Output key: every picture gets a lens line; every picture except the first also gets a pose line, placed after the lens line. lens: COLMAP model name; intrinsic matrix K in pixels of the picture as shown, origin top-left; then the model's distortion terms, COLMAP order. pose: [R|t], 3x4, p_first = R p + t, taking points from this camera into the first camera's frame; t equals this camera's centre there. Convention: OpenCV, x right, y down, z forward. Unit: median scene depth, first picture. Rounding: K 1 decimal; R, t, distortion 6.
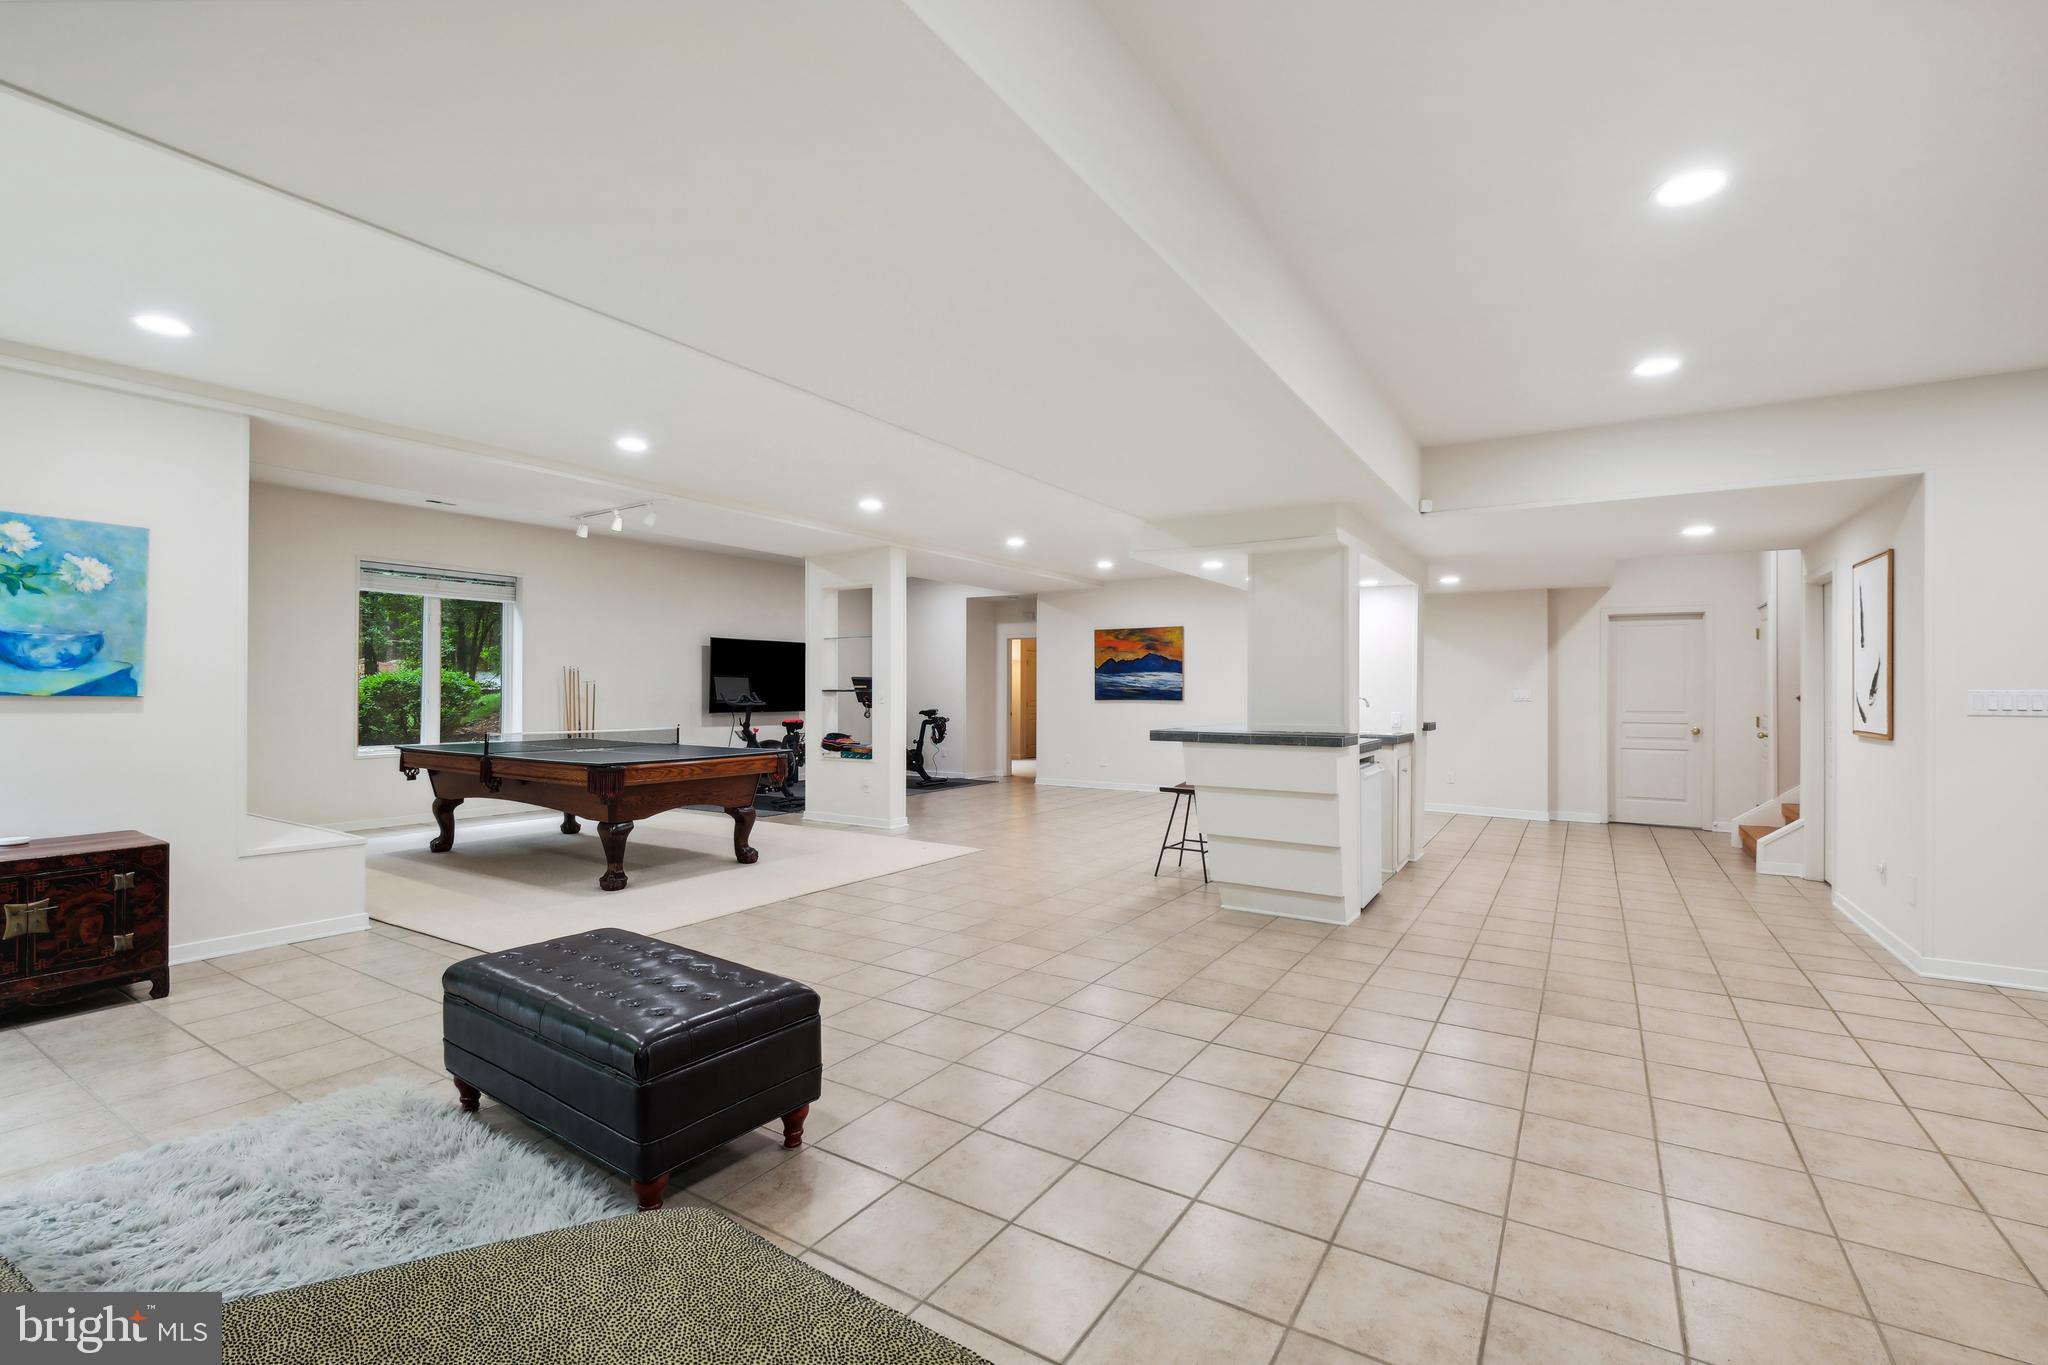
lens RADIAL K [[894.2, 0, 1017.9], [0, 894.2, 692.8], [0, 0, 1]] dist [-0.000878, -0.000059]
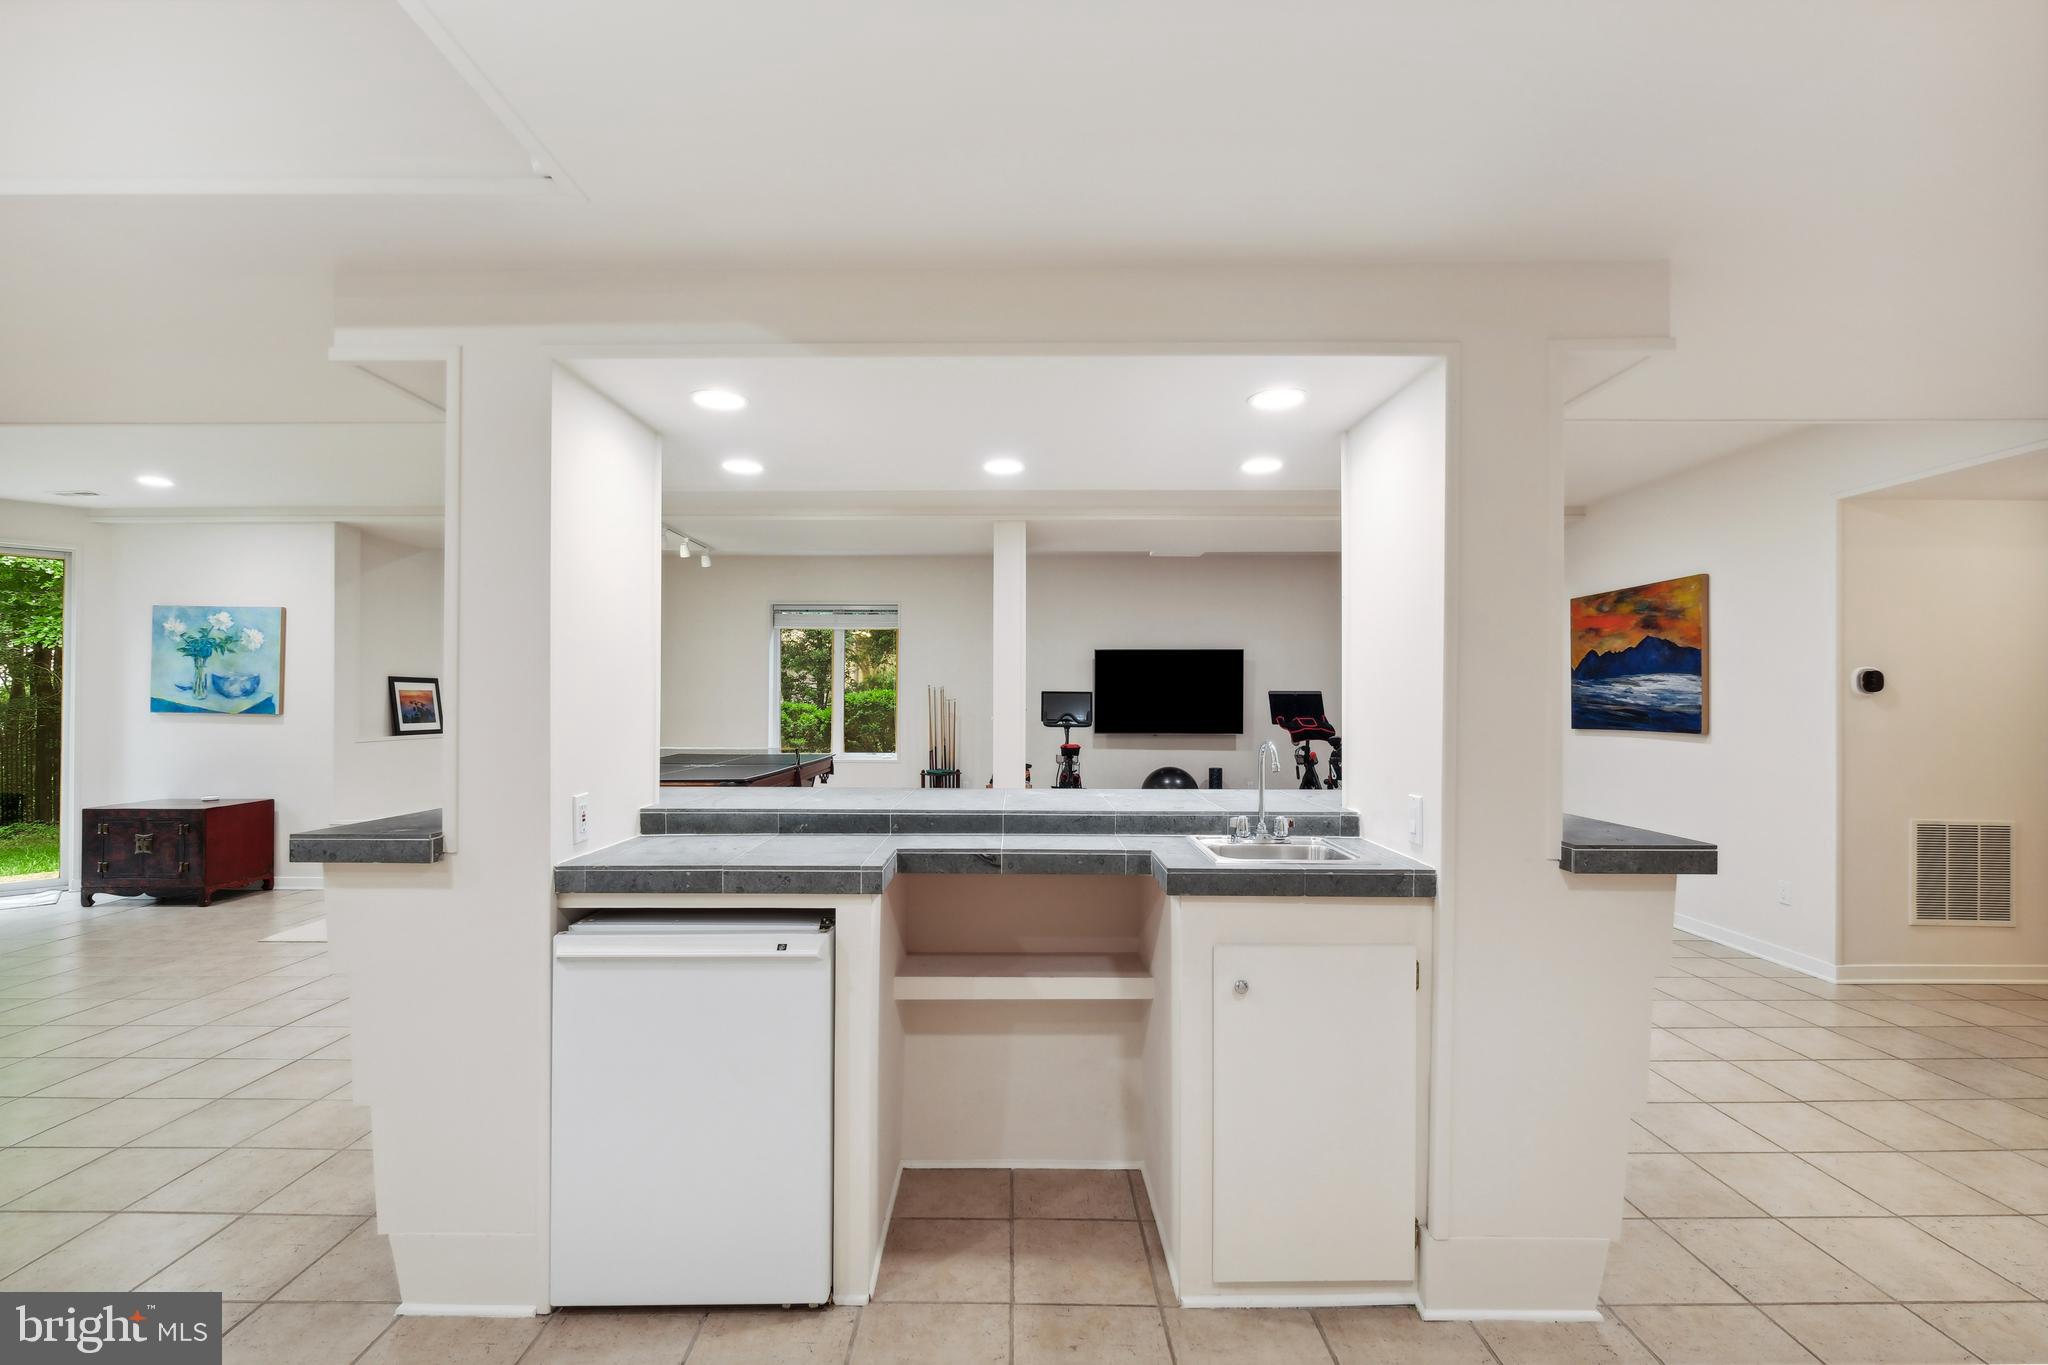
lens RADIAL K [[894.2, 0, 1017.9], [0, 894.2, 692.8], [0, 0, 1]] dist [-0.000878, -0.000059]
pose [[0.539800, -0.011968, -0.841708, 0.395809], [-0.002662, 0.999870, -0.015925, -0.004622], [0.841789, 0.010837, 0.539698, 0.471400]]
